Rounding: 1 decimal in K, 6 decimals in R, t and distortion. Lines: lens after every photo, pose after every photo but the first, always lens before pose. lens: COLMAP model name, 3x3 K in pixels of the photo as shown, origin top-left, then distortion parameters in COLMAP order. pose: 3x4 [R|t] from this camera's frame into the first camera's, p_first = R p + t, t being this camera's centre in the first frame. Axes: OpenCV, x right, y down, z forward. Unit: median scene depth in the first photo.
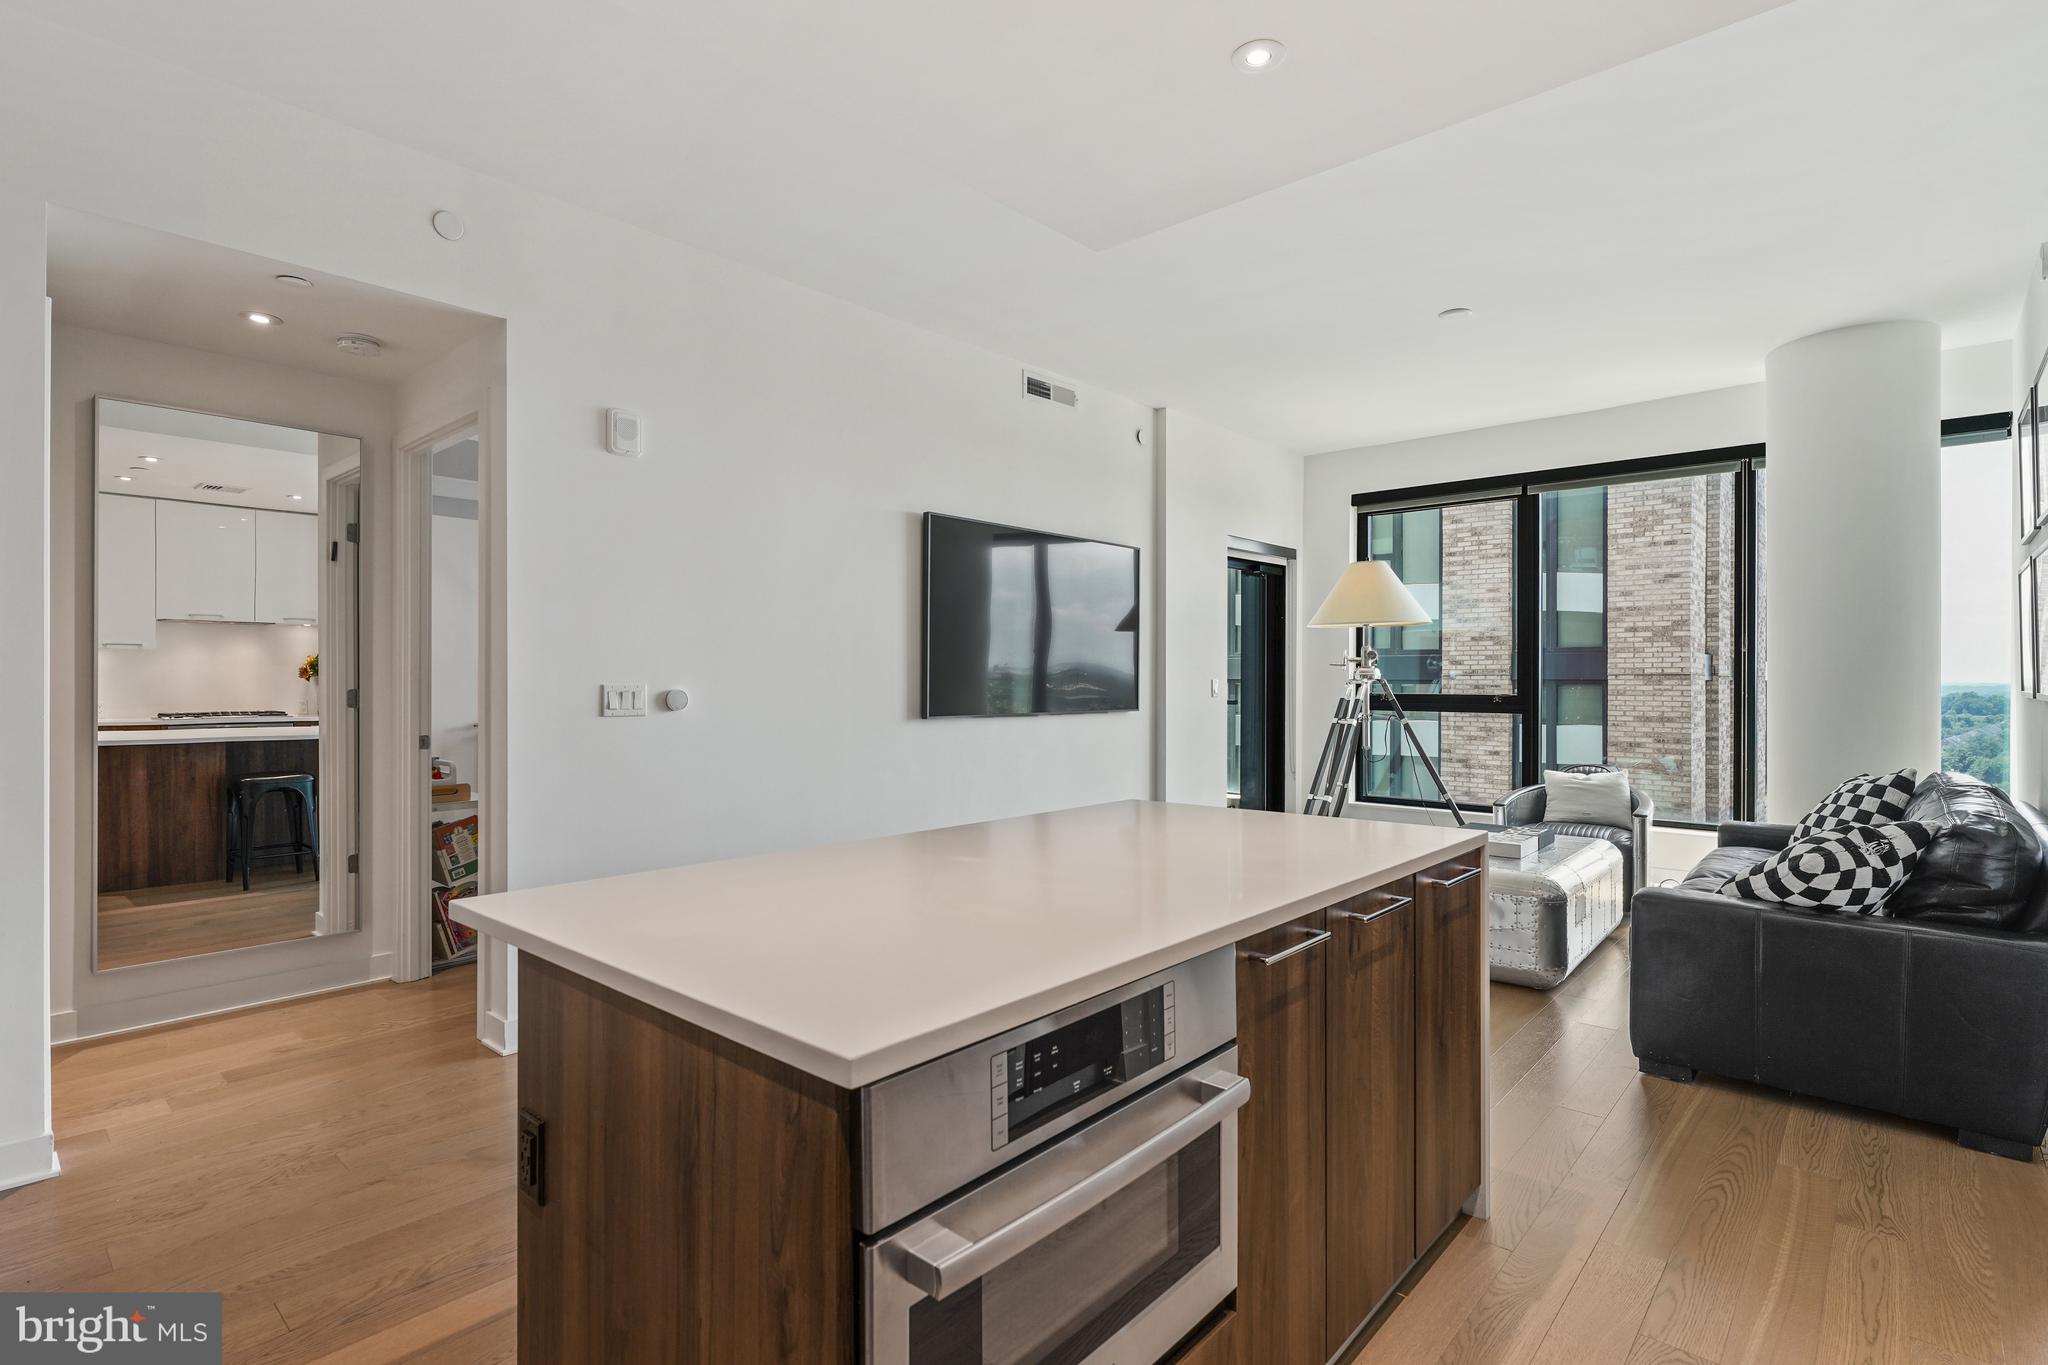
lens RADIAL K [[981.6, 0, 1011.3], [0, 981.6, 689.5], [0, 0, 1]] dist [0.003637, -0.000984]
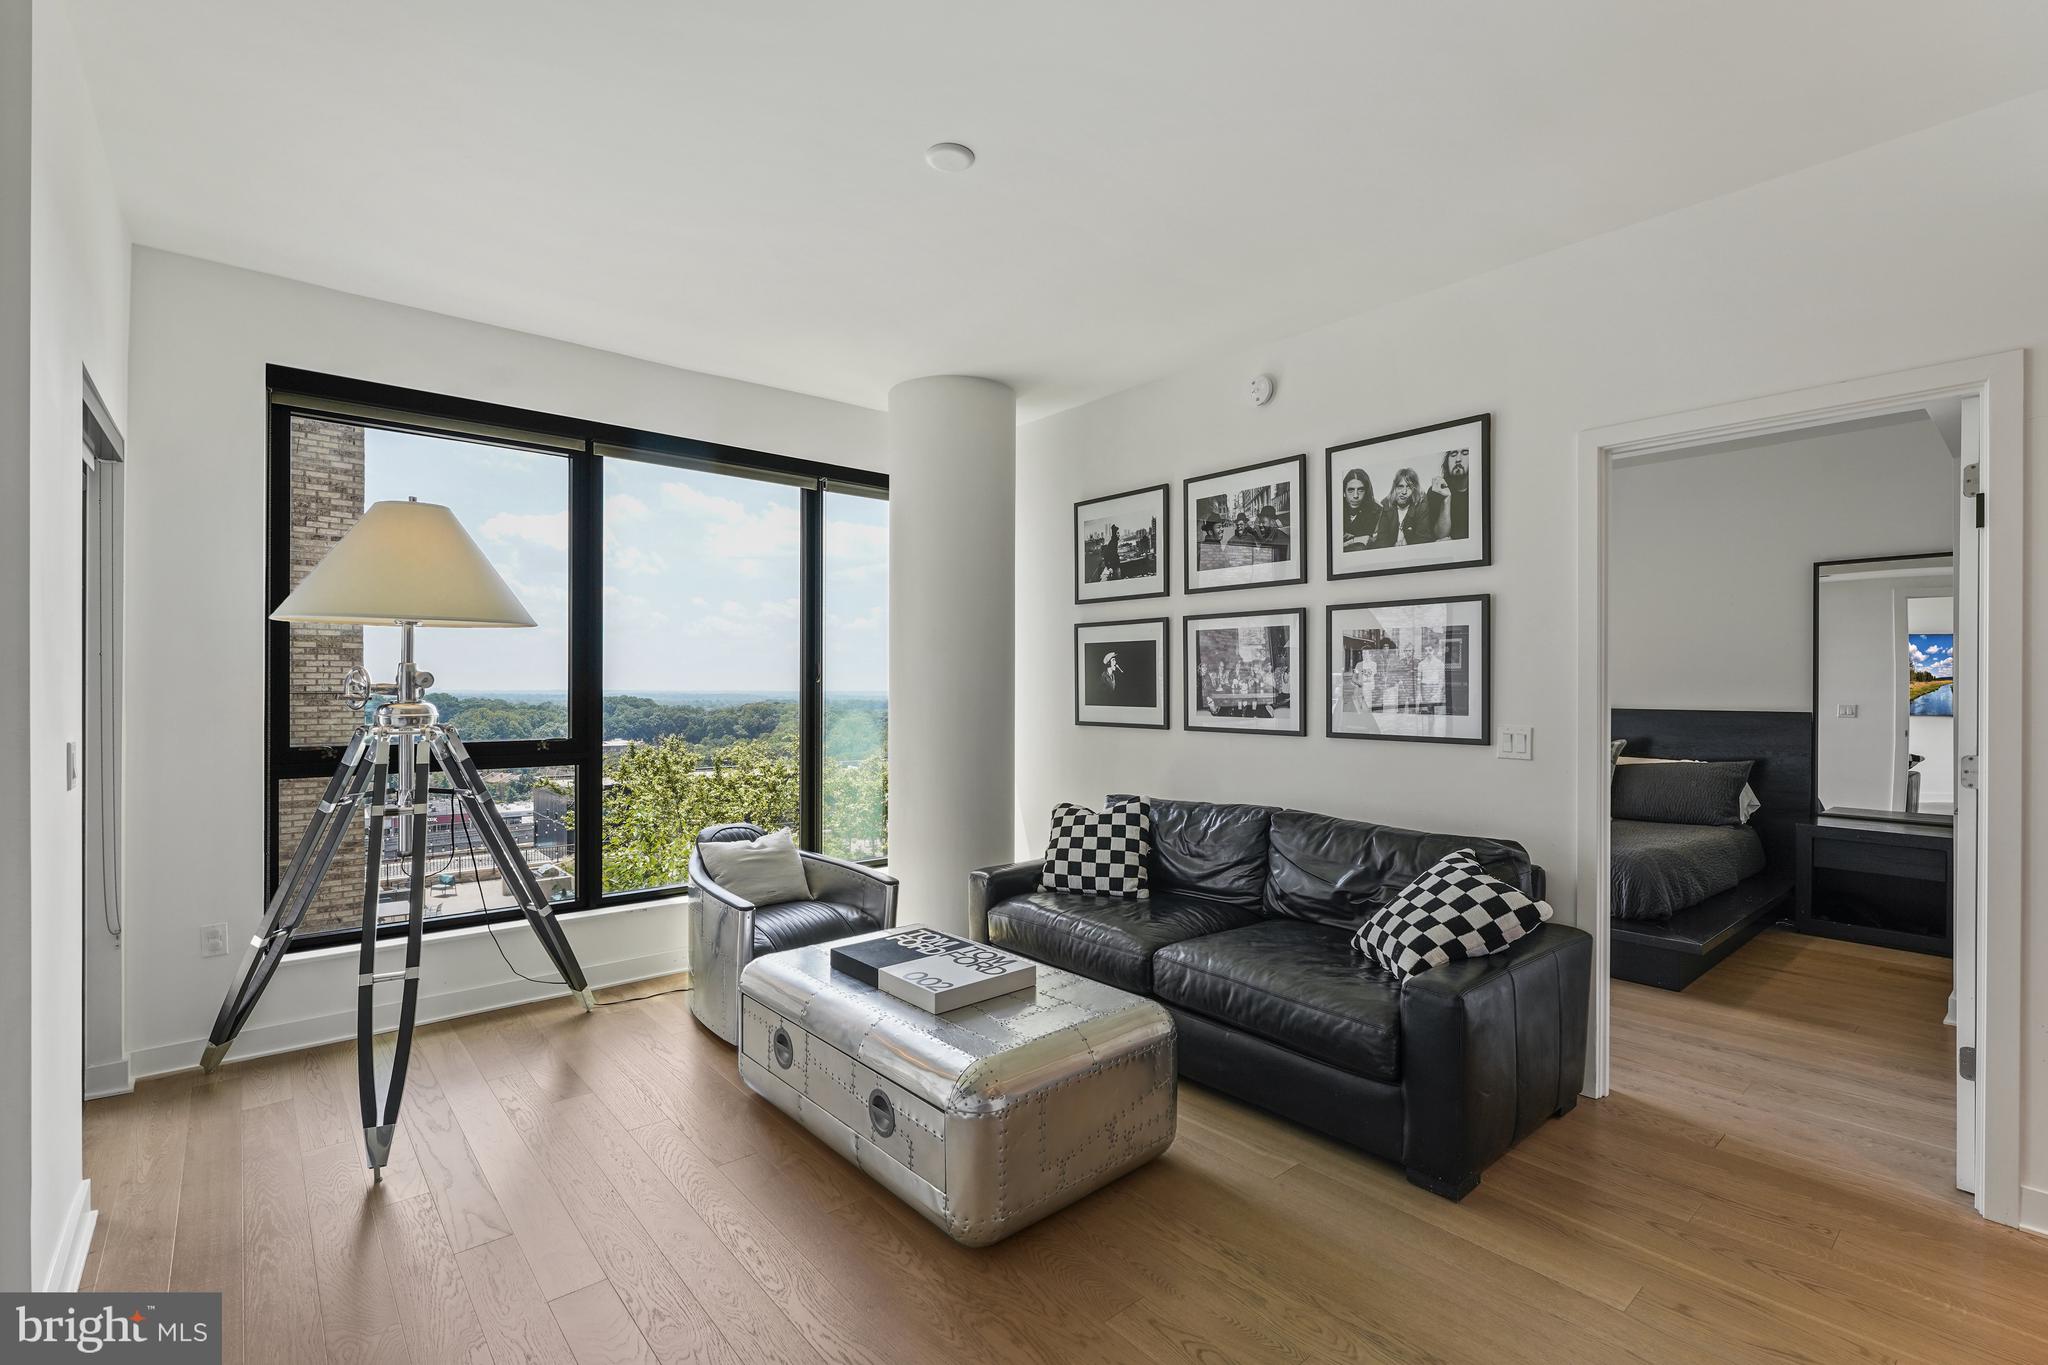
lens RADIAL K [[922.1, 0, 1009.9], [0, 922.1, 685.8], [0, 0, 1]] dist [-0.000276, 0.000654]
pose [[0.133648, 0.003761, 0.991022, -0.094810], [0.006474, 0.999968, -0.004668, -0.029628], [-0.991008, 0.007039, 0.133620, 0.658358]]
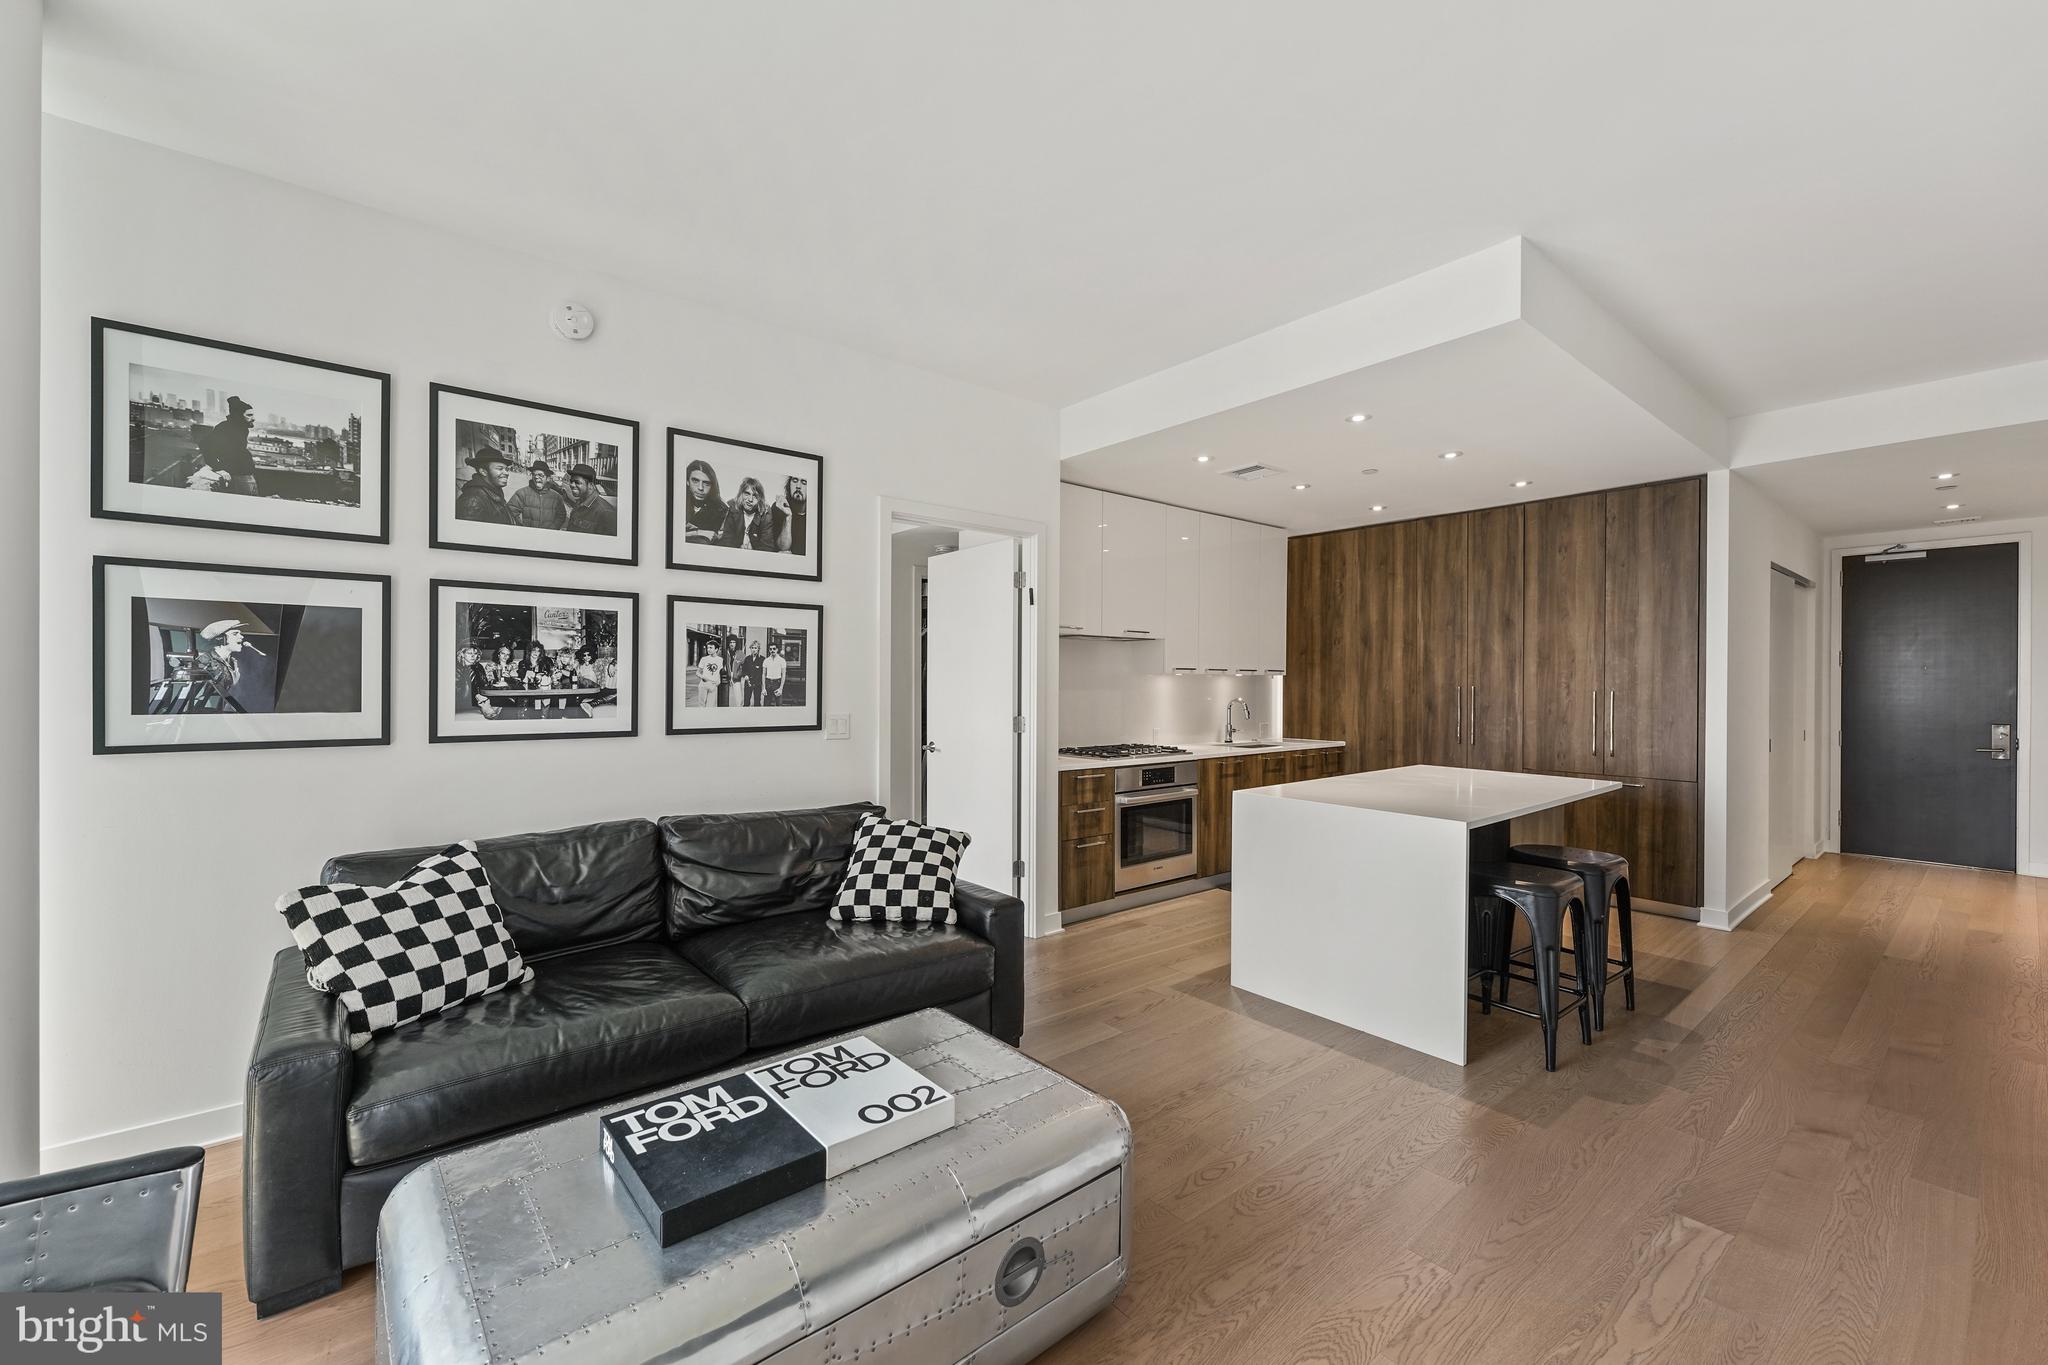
lens RADIAL K [[829.4, 0, 1025.9], [0, 829.4, 685.3], [0, 0, 1]] dist [0.000163, 0.000064]
pose [[-0.990821, -0.002271, 0.135159, 0.261072], [-0.000645, 0.999927, 0.012075, -0.034458], [-0.135177, 0.011877, -0.990750, 1.027539]]
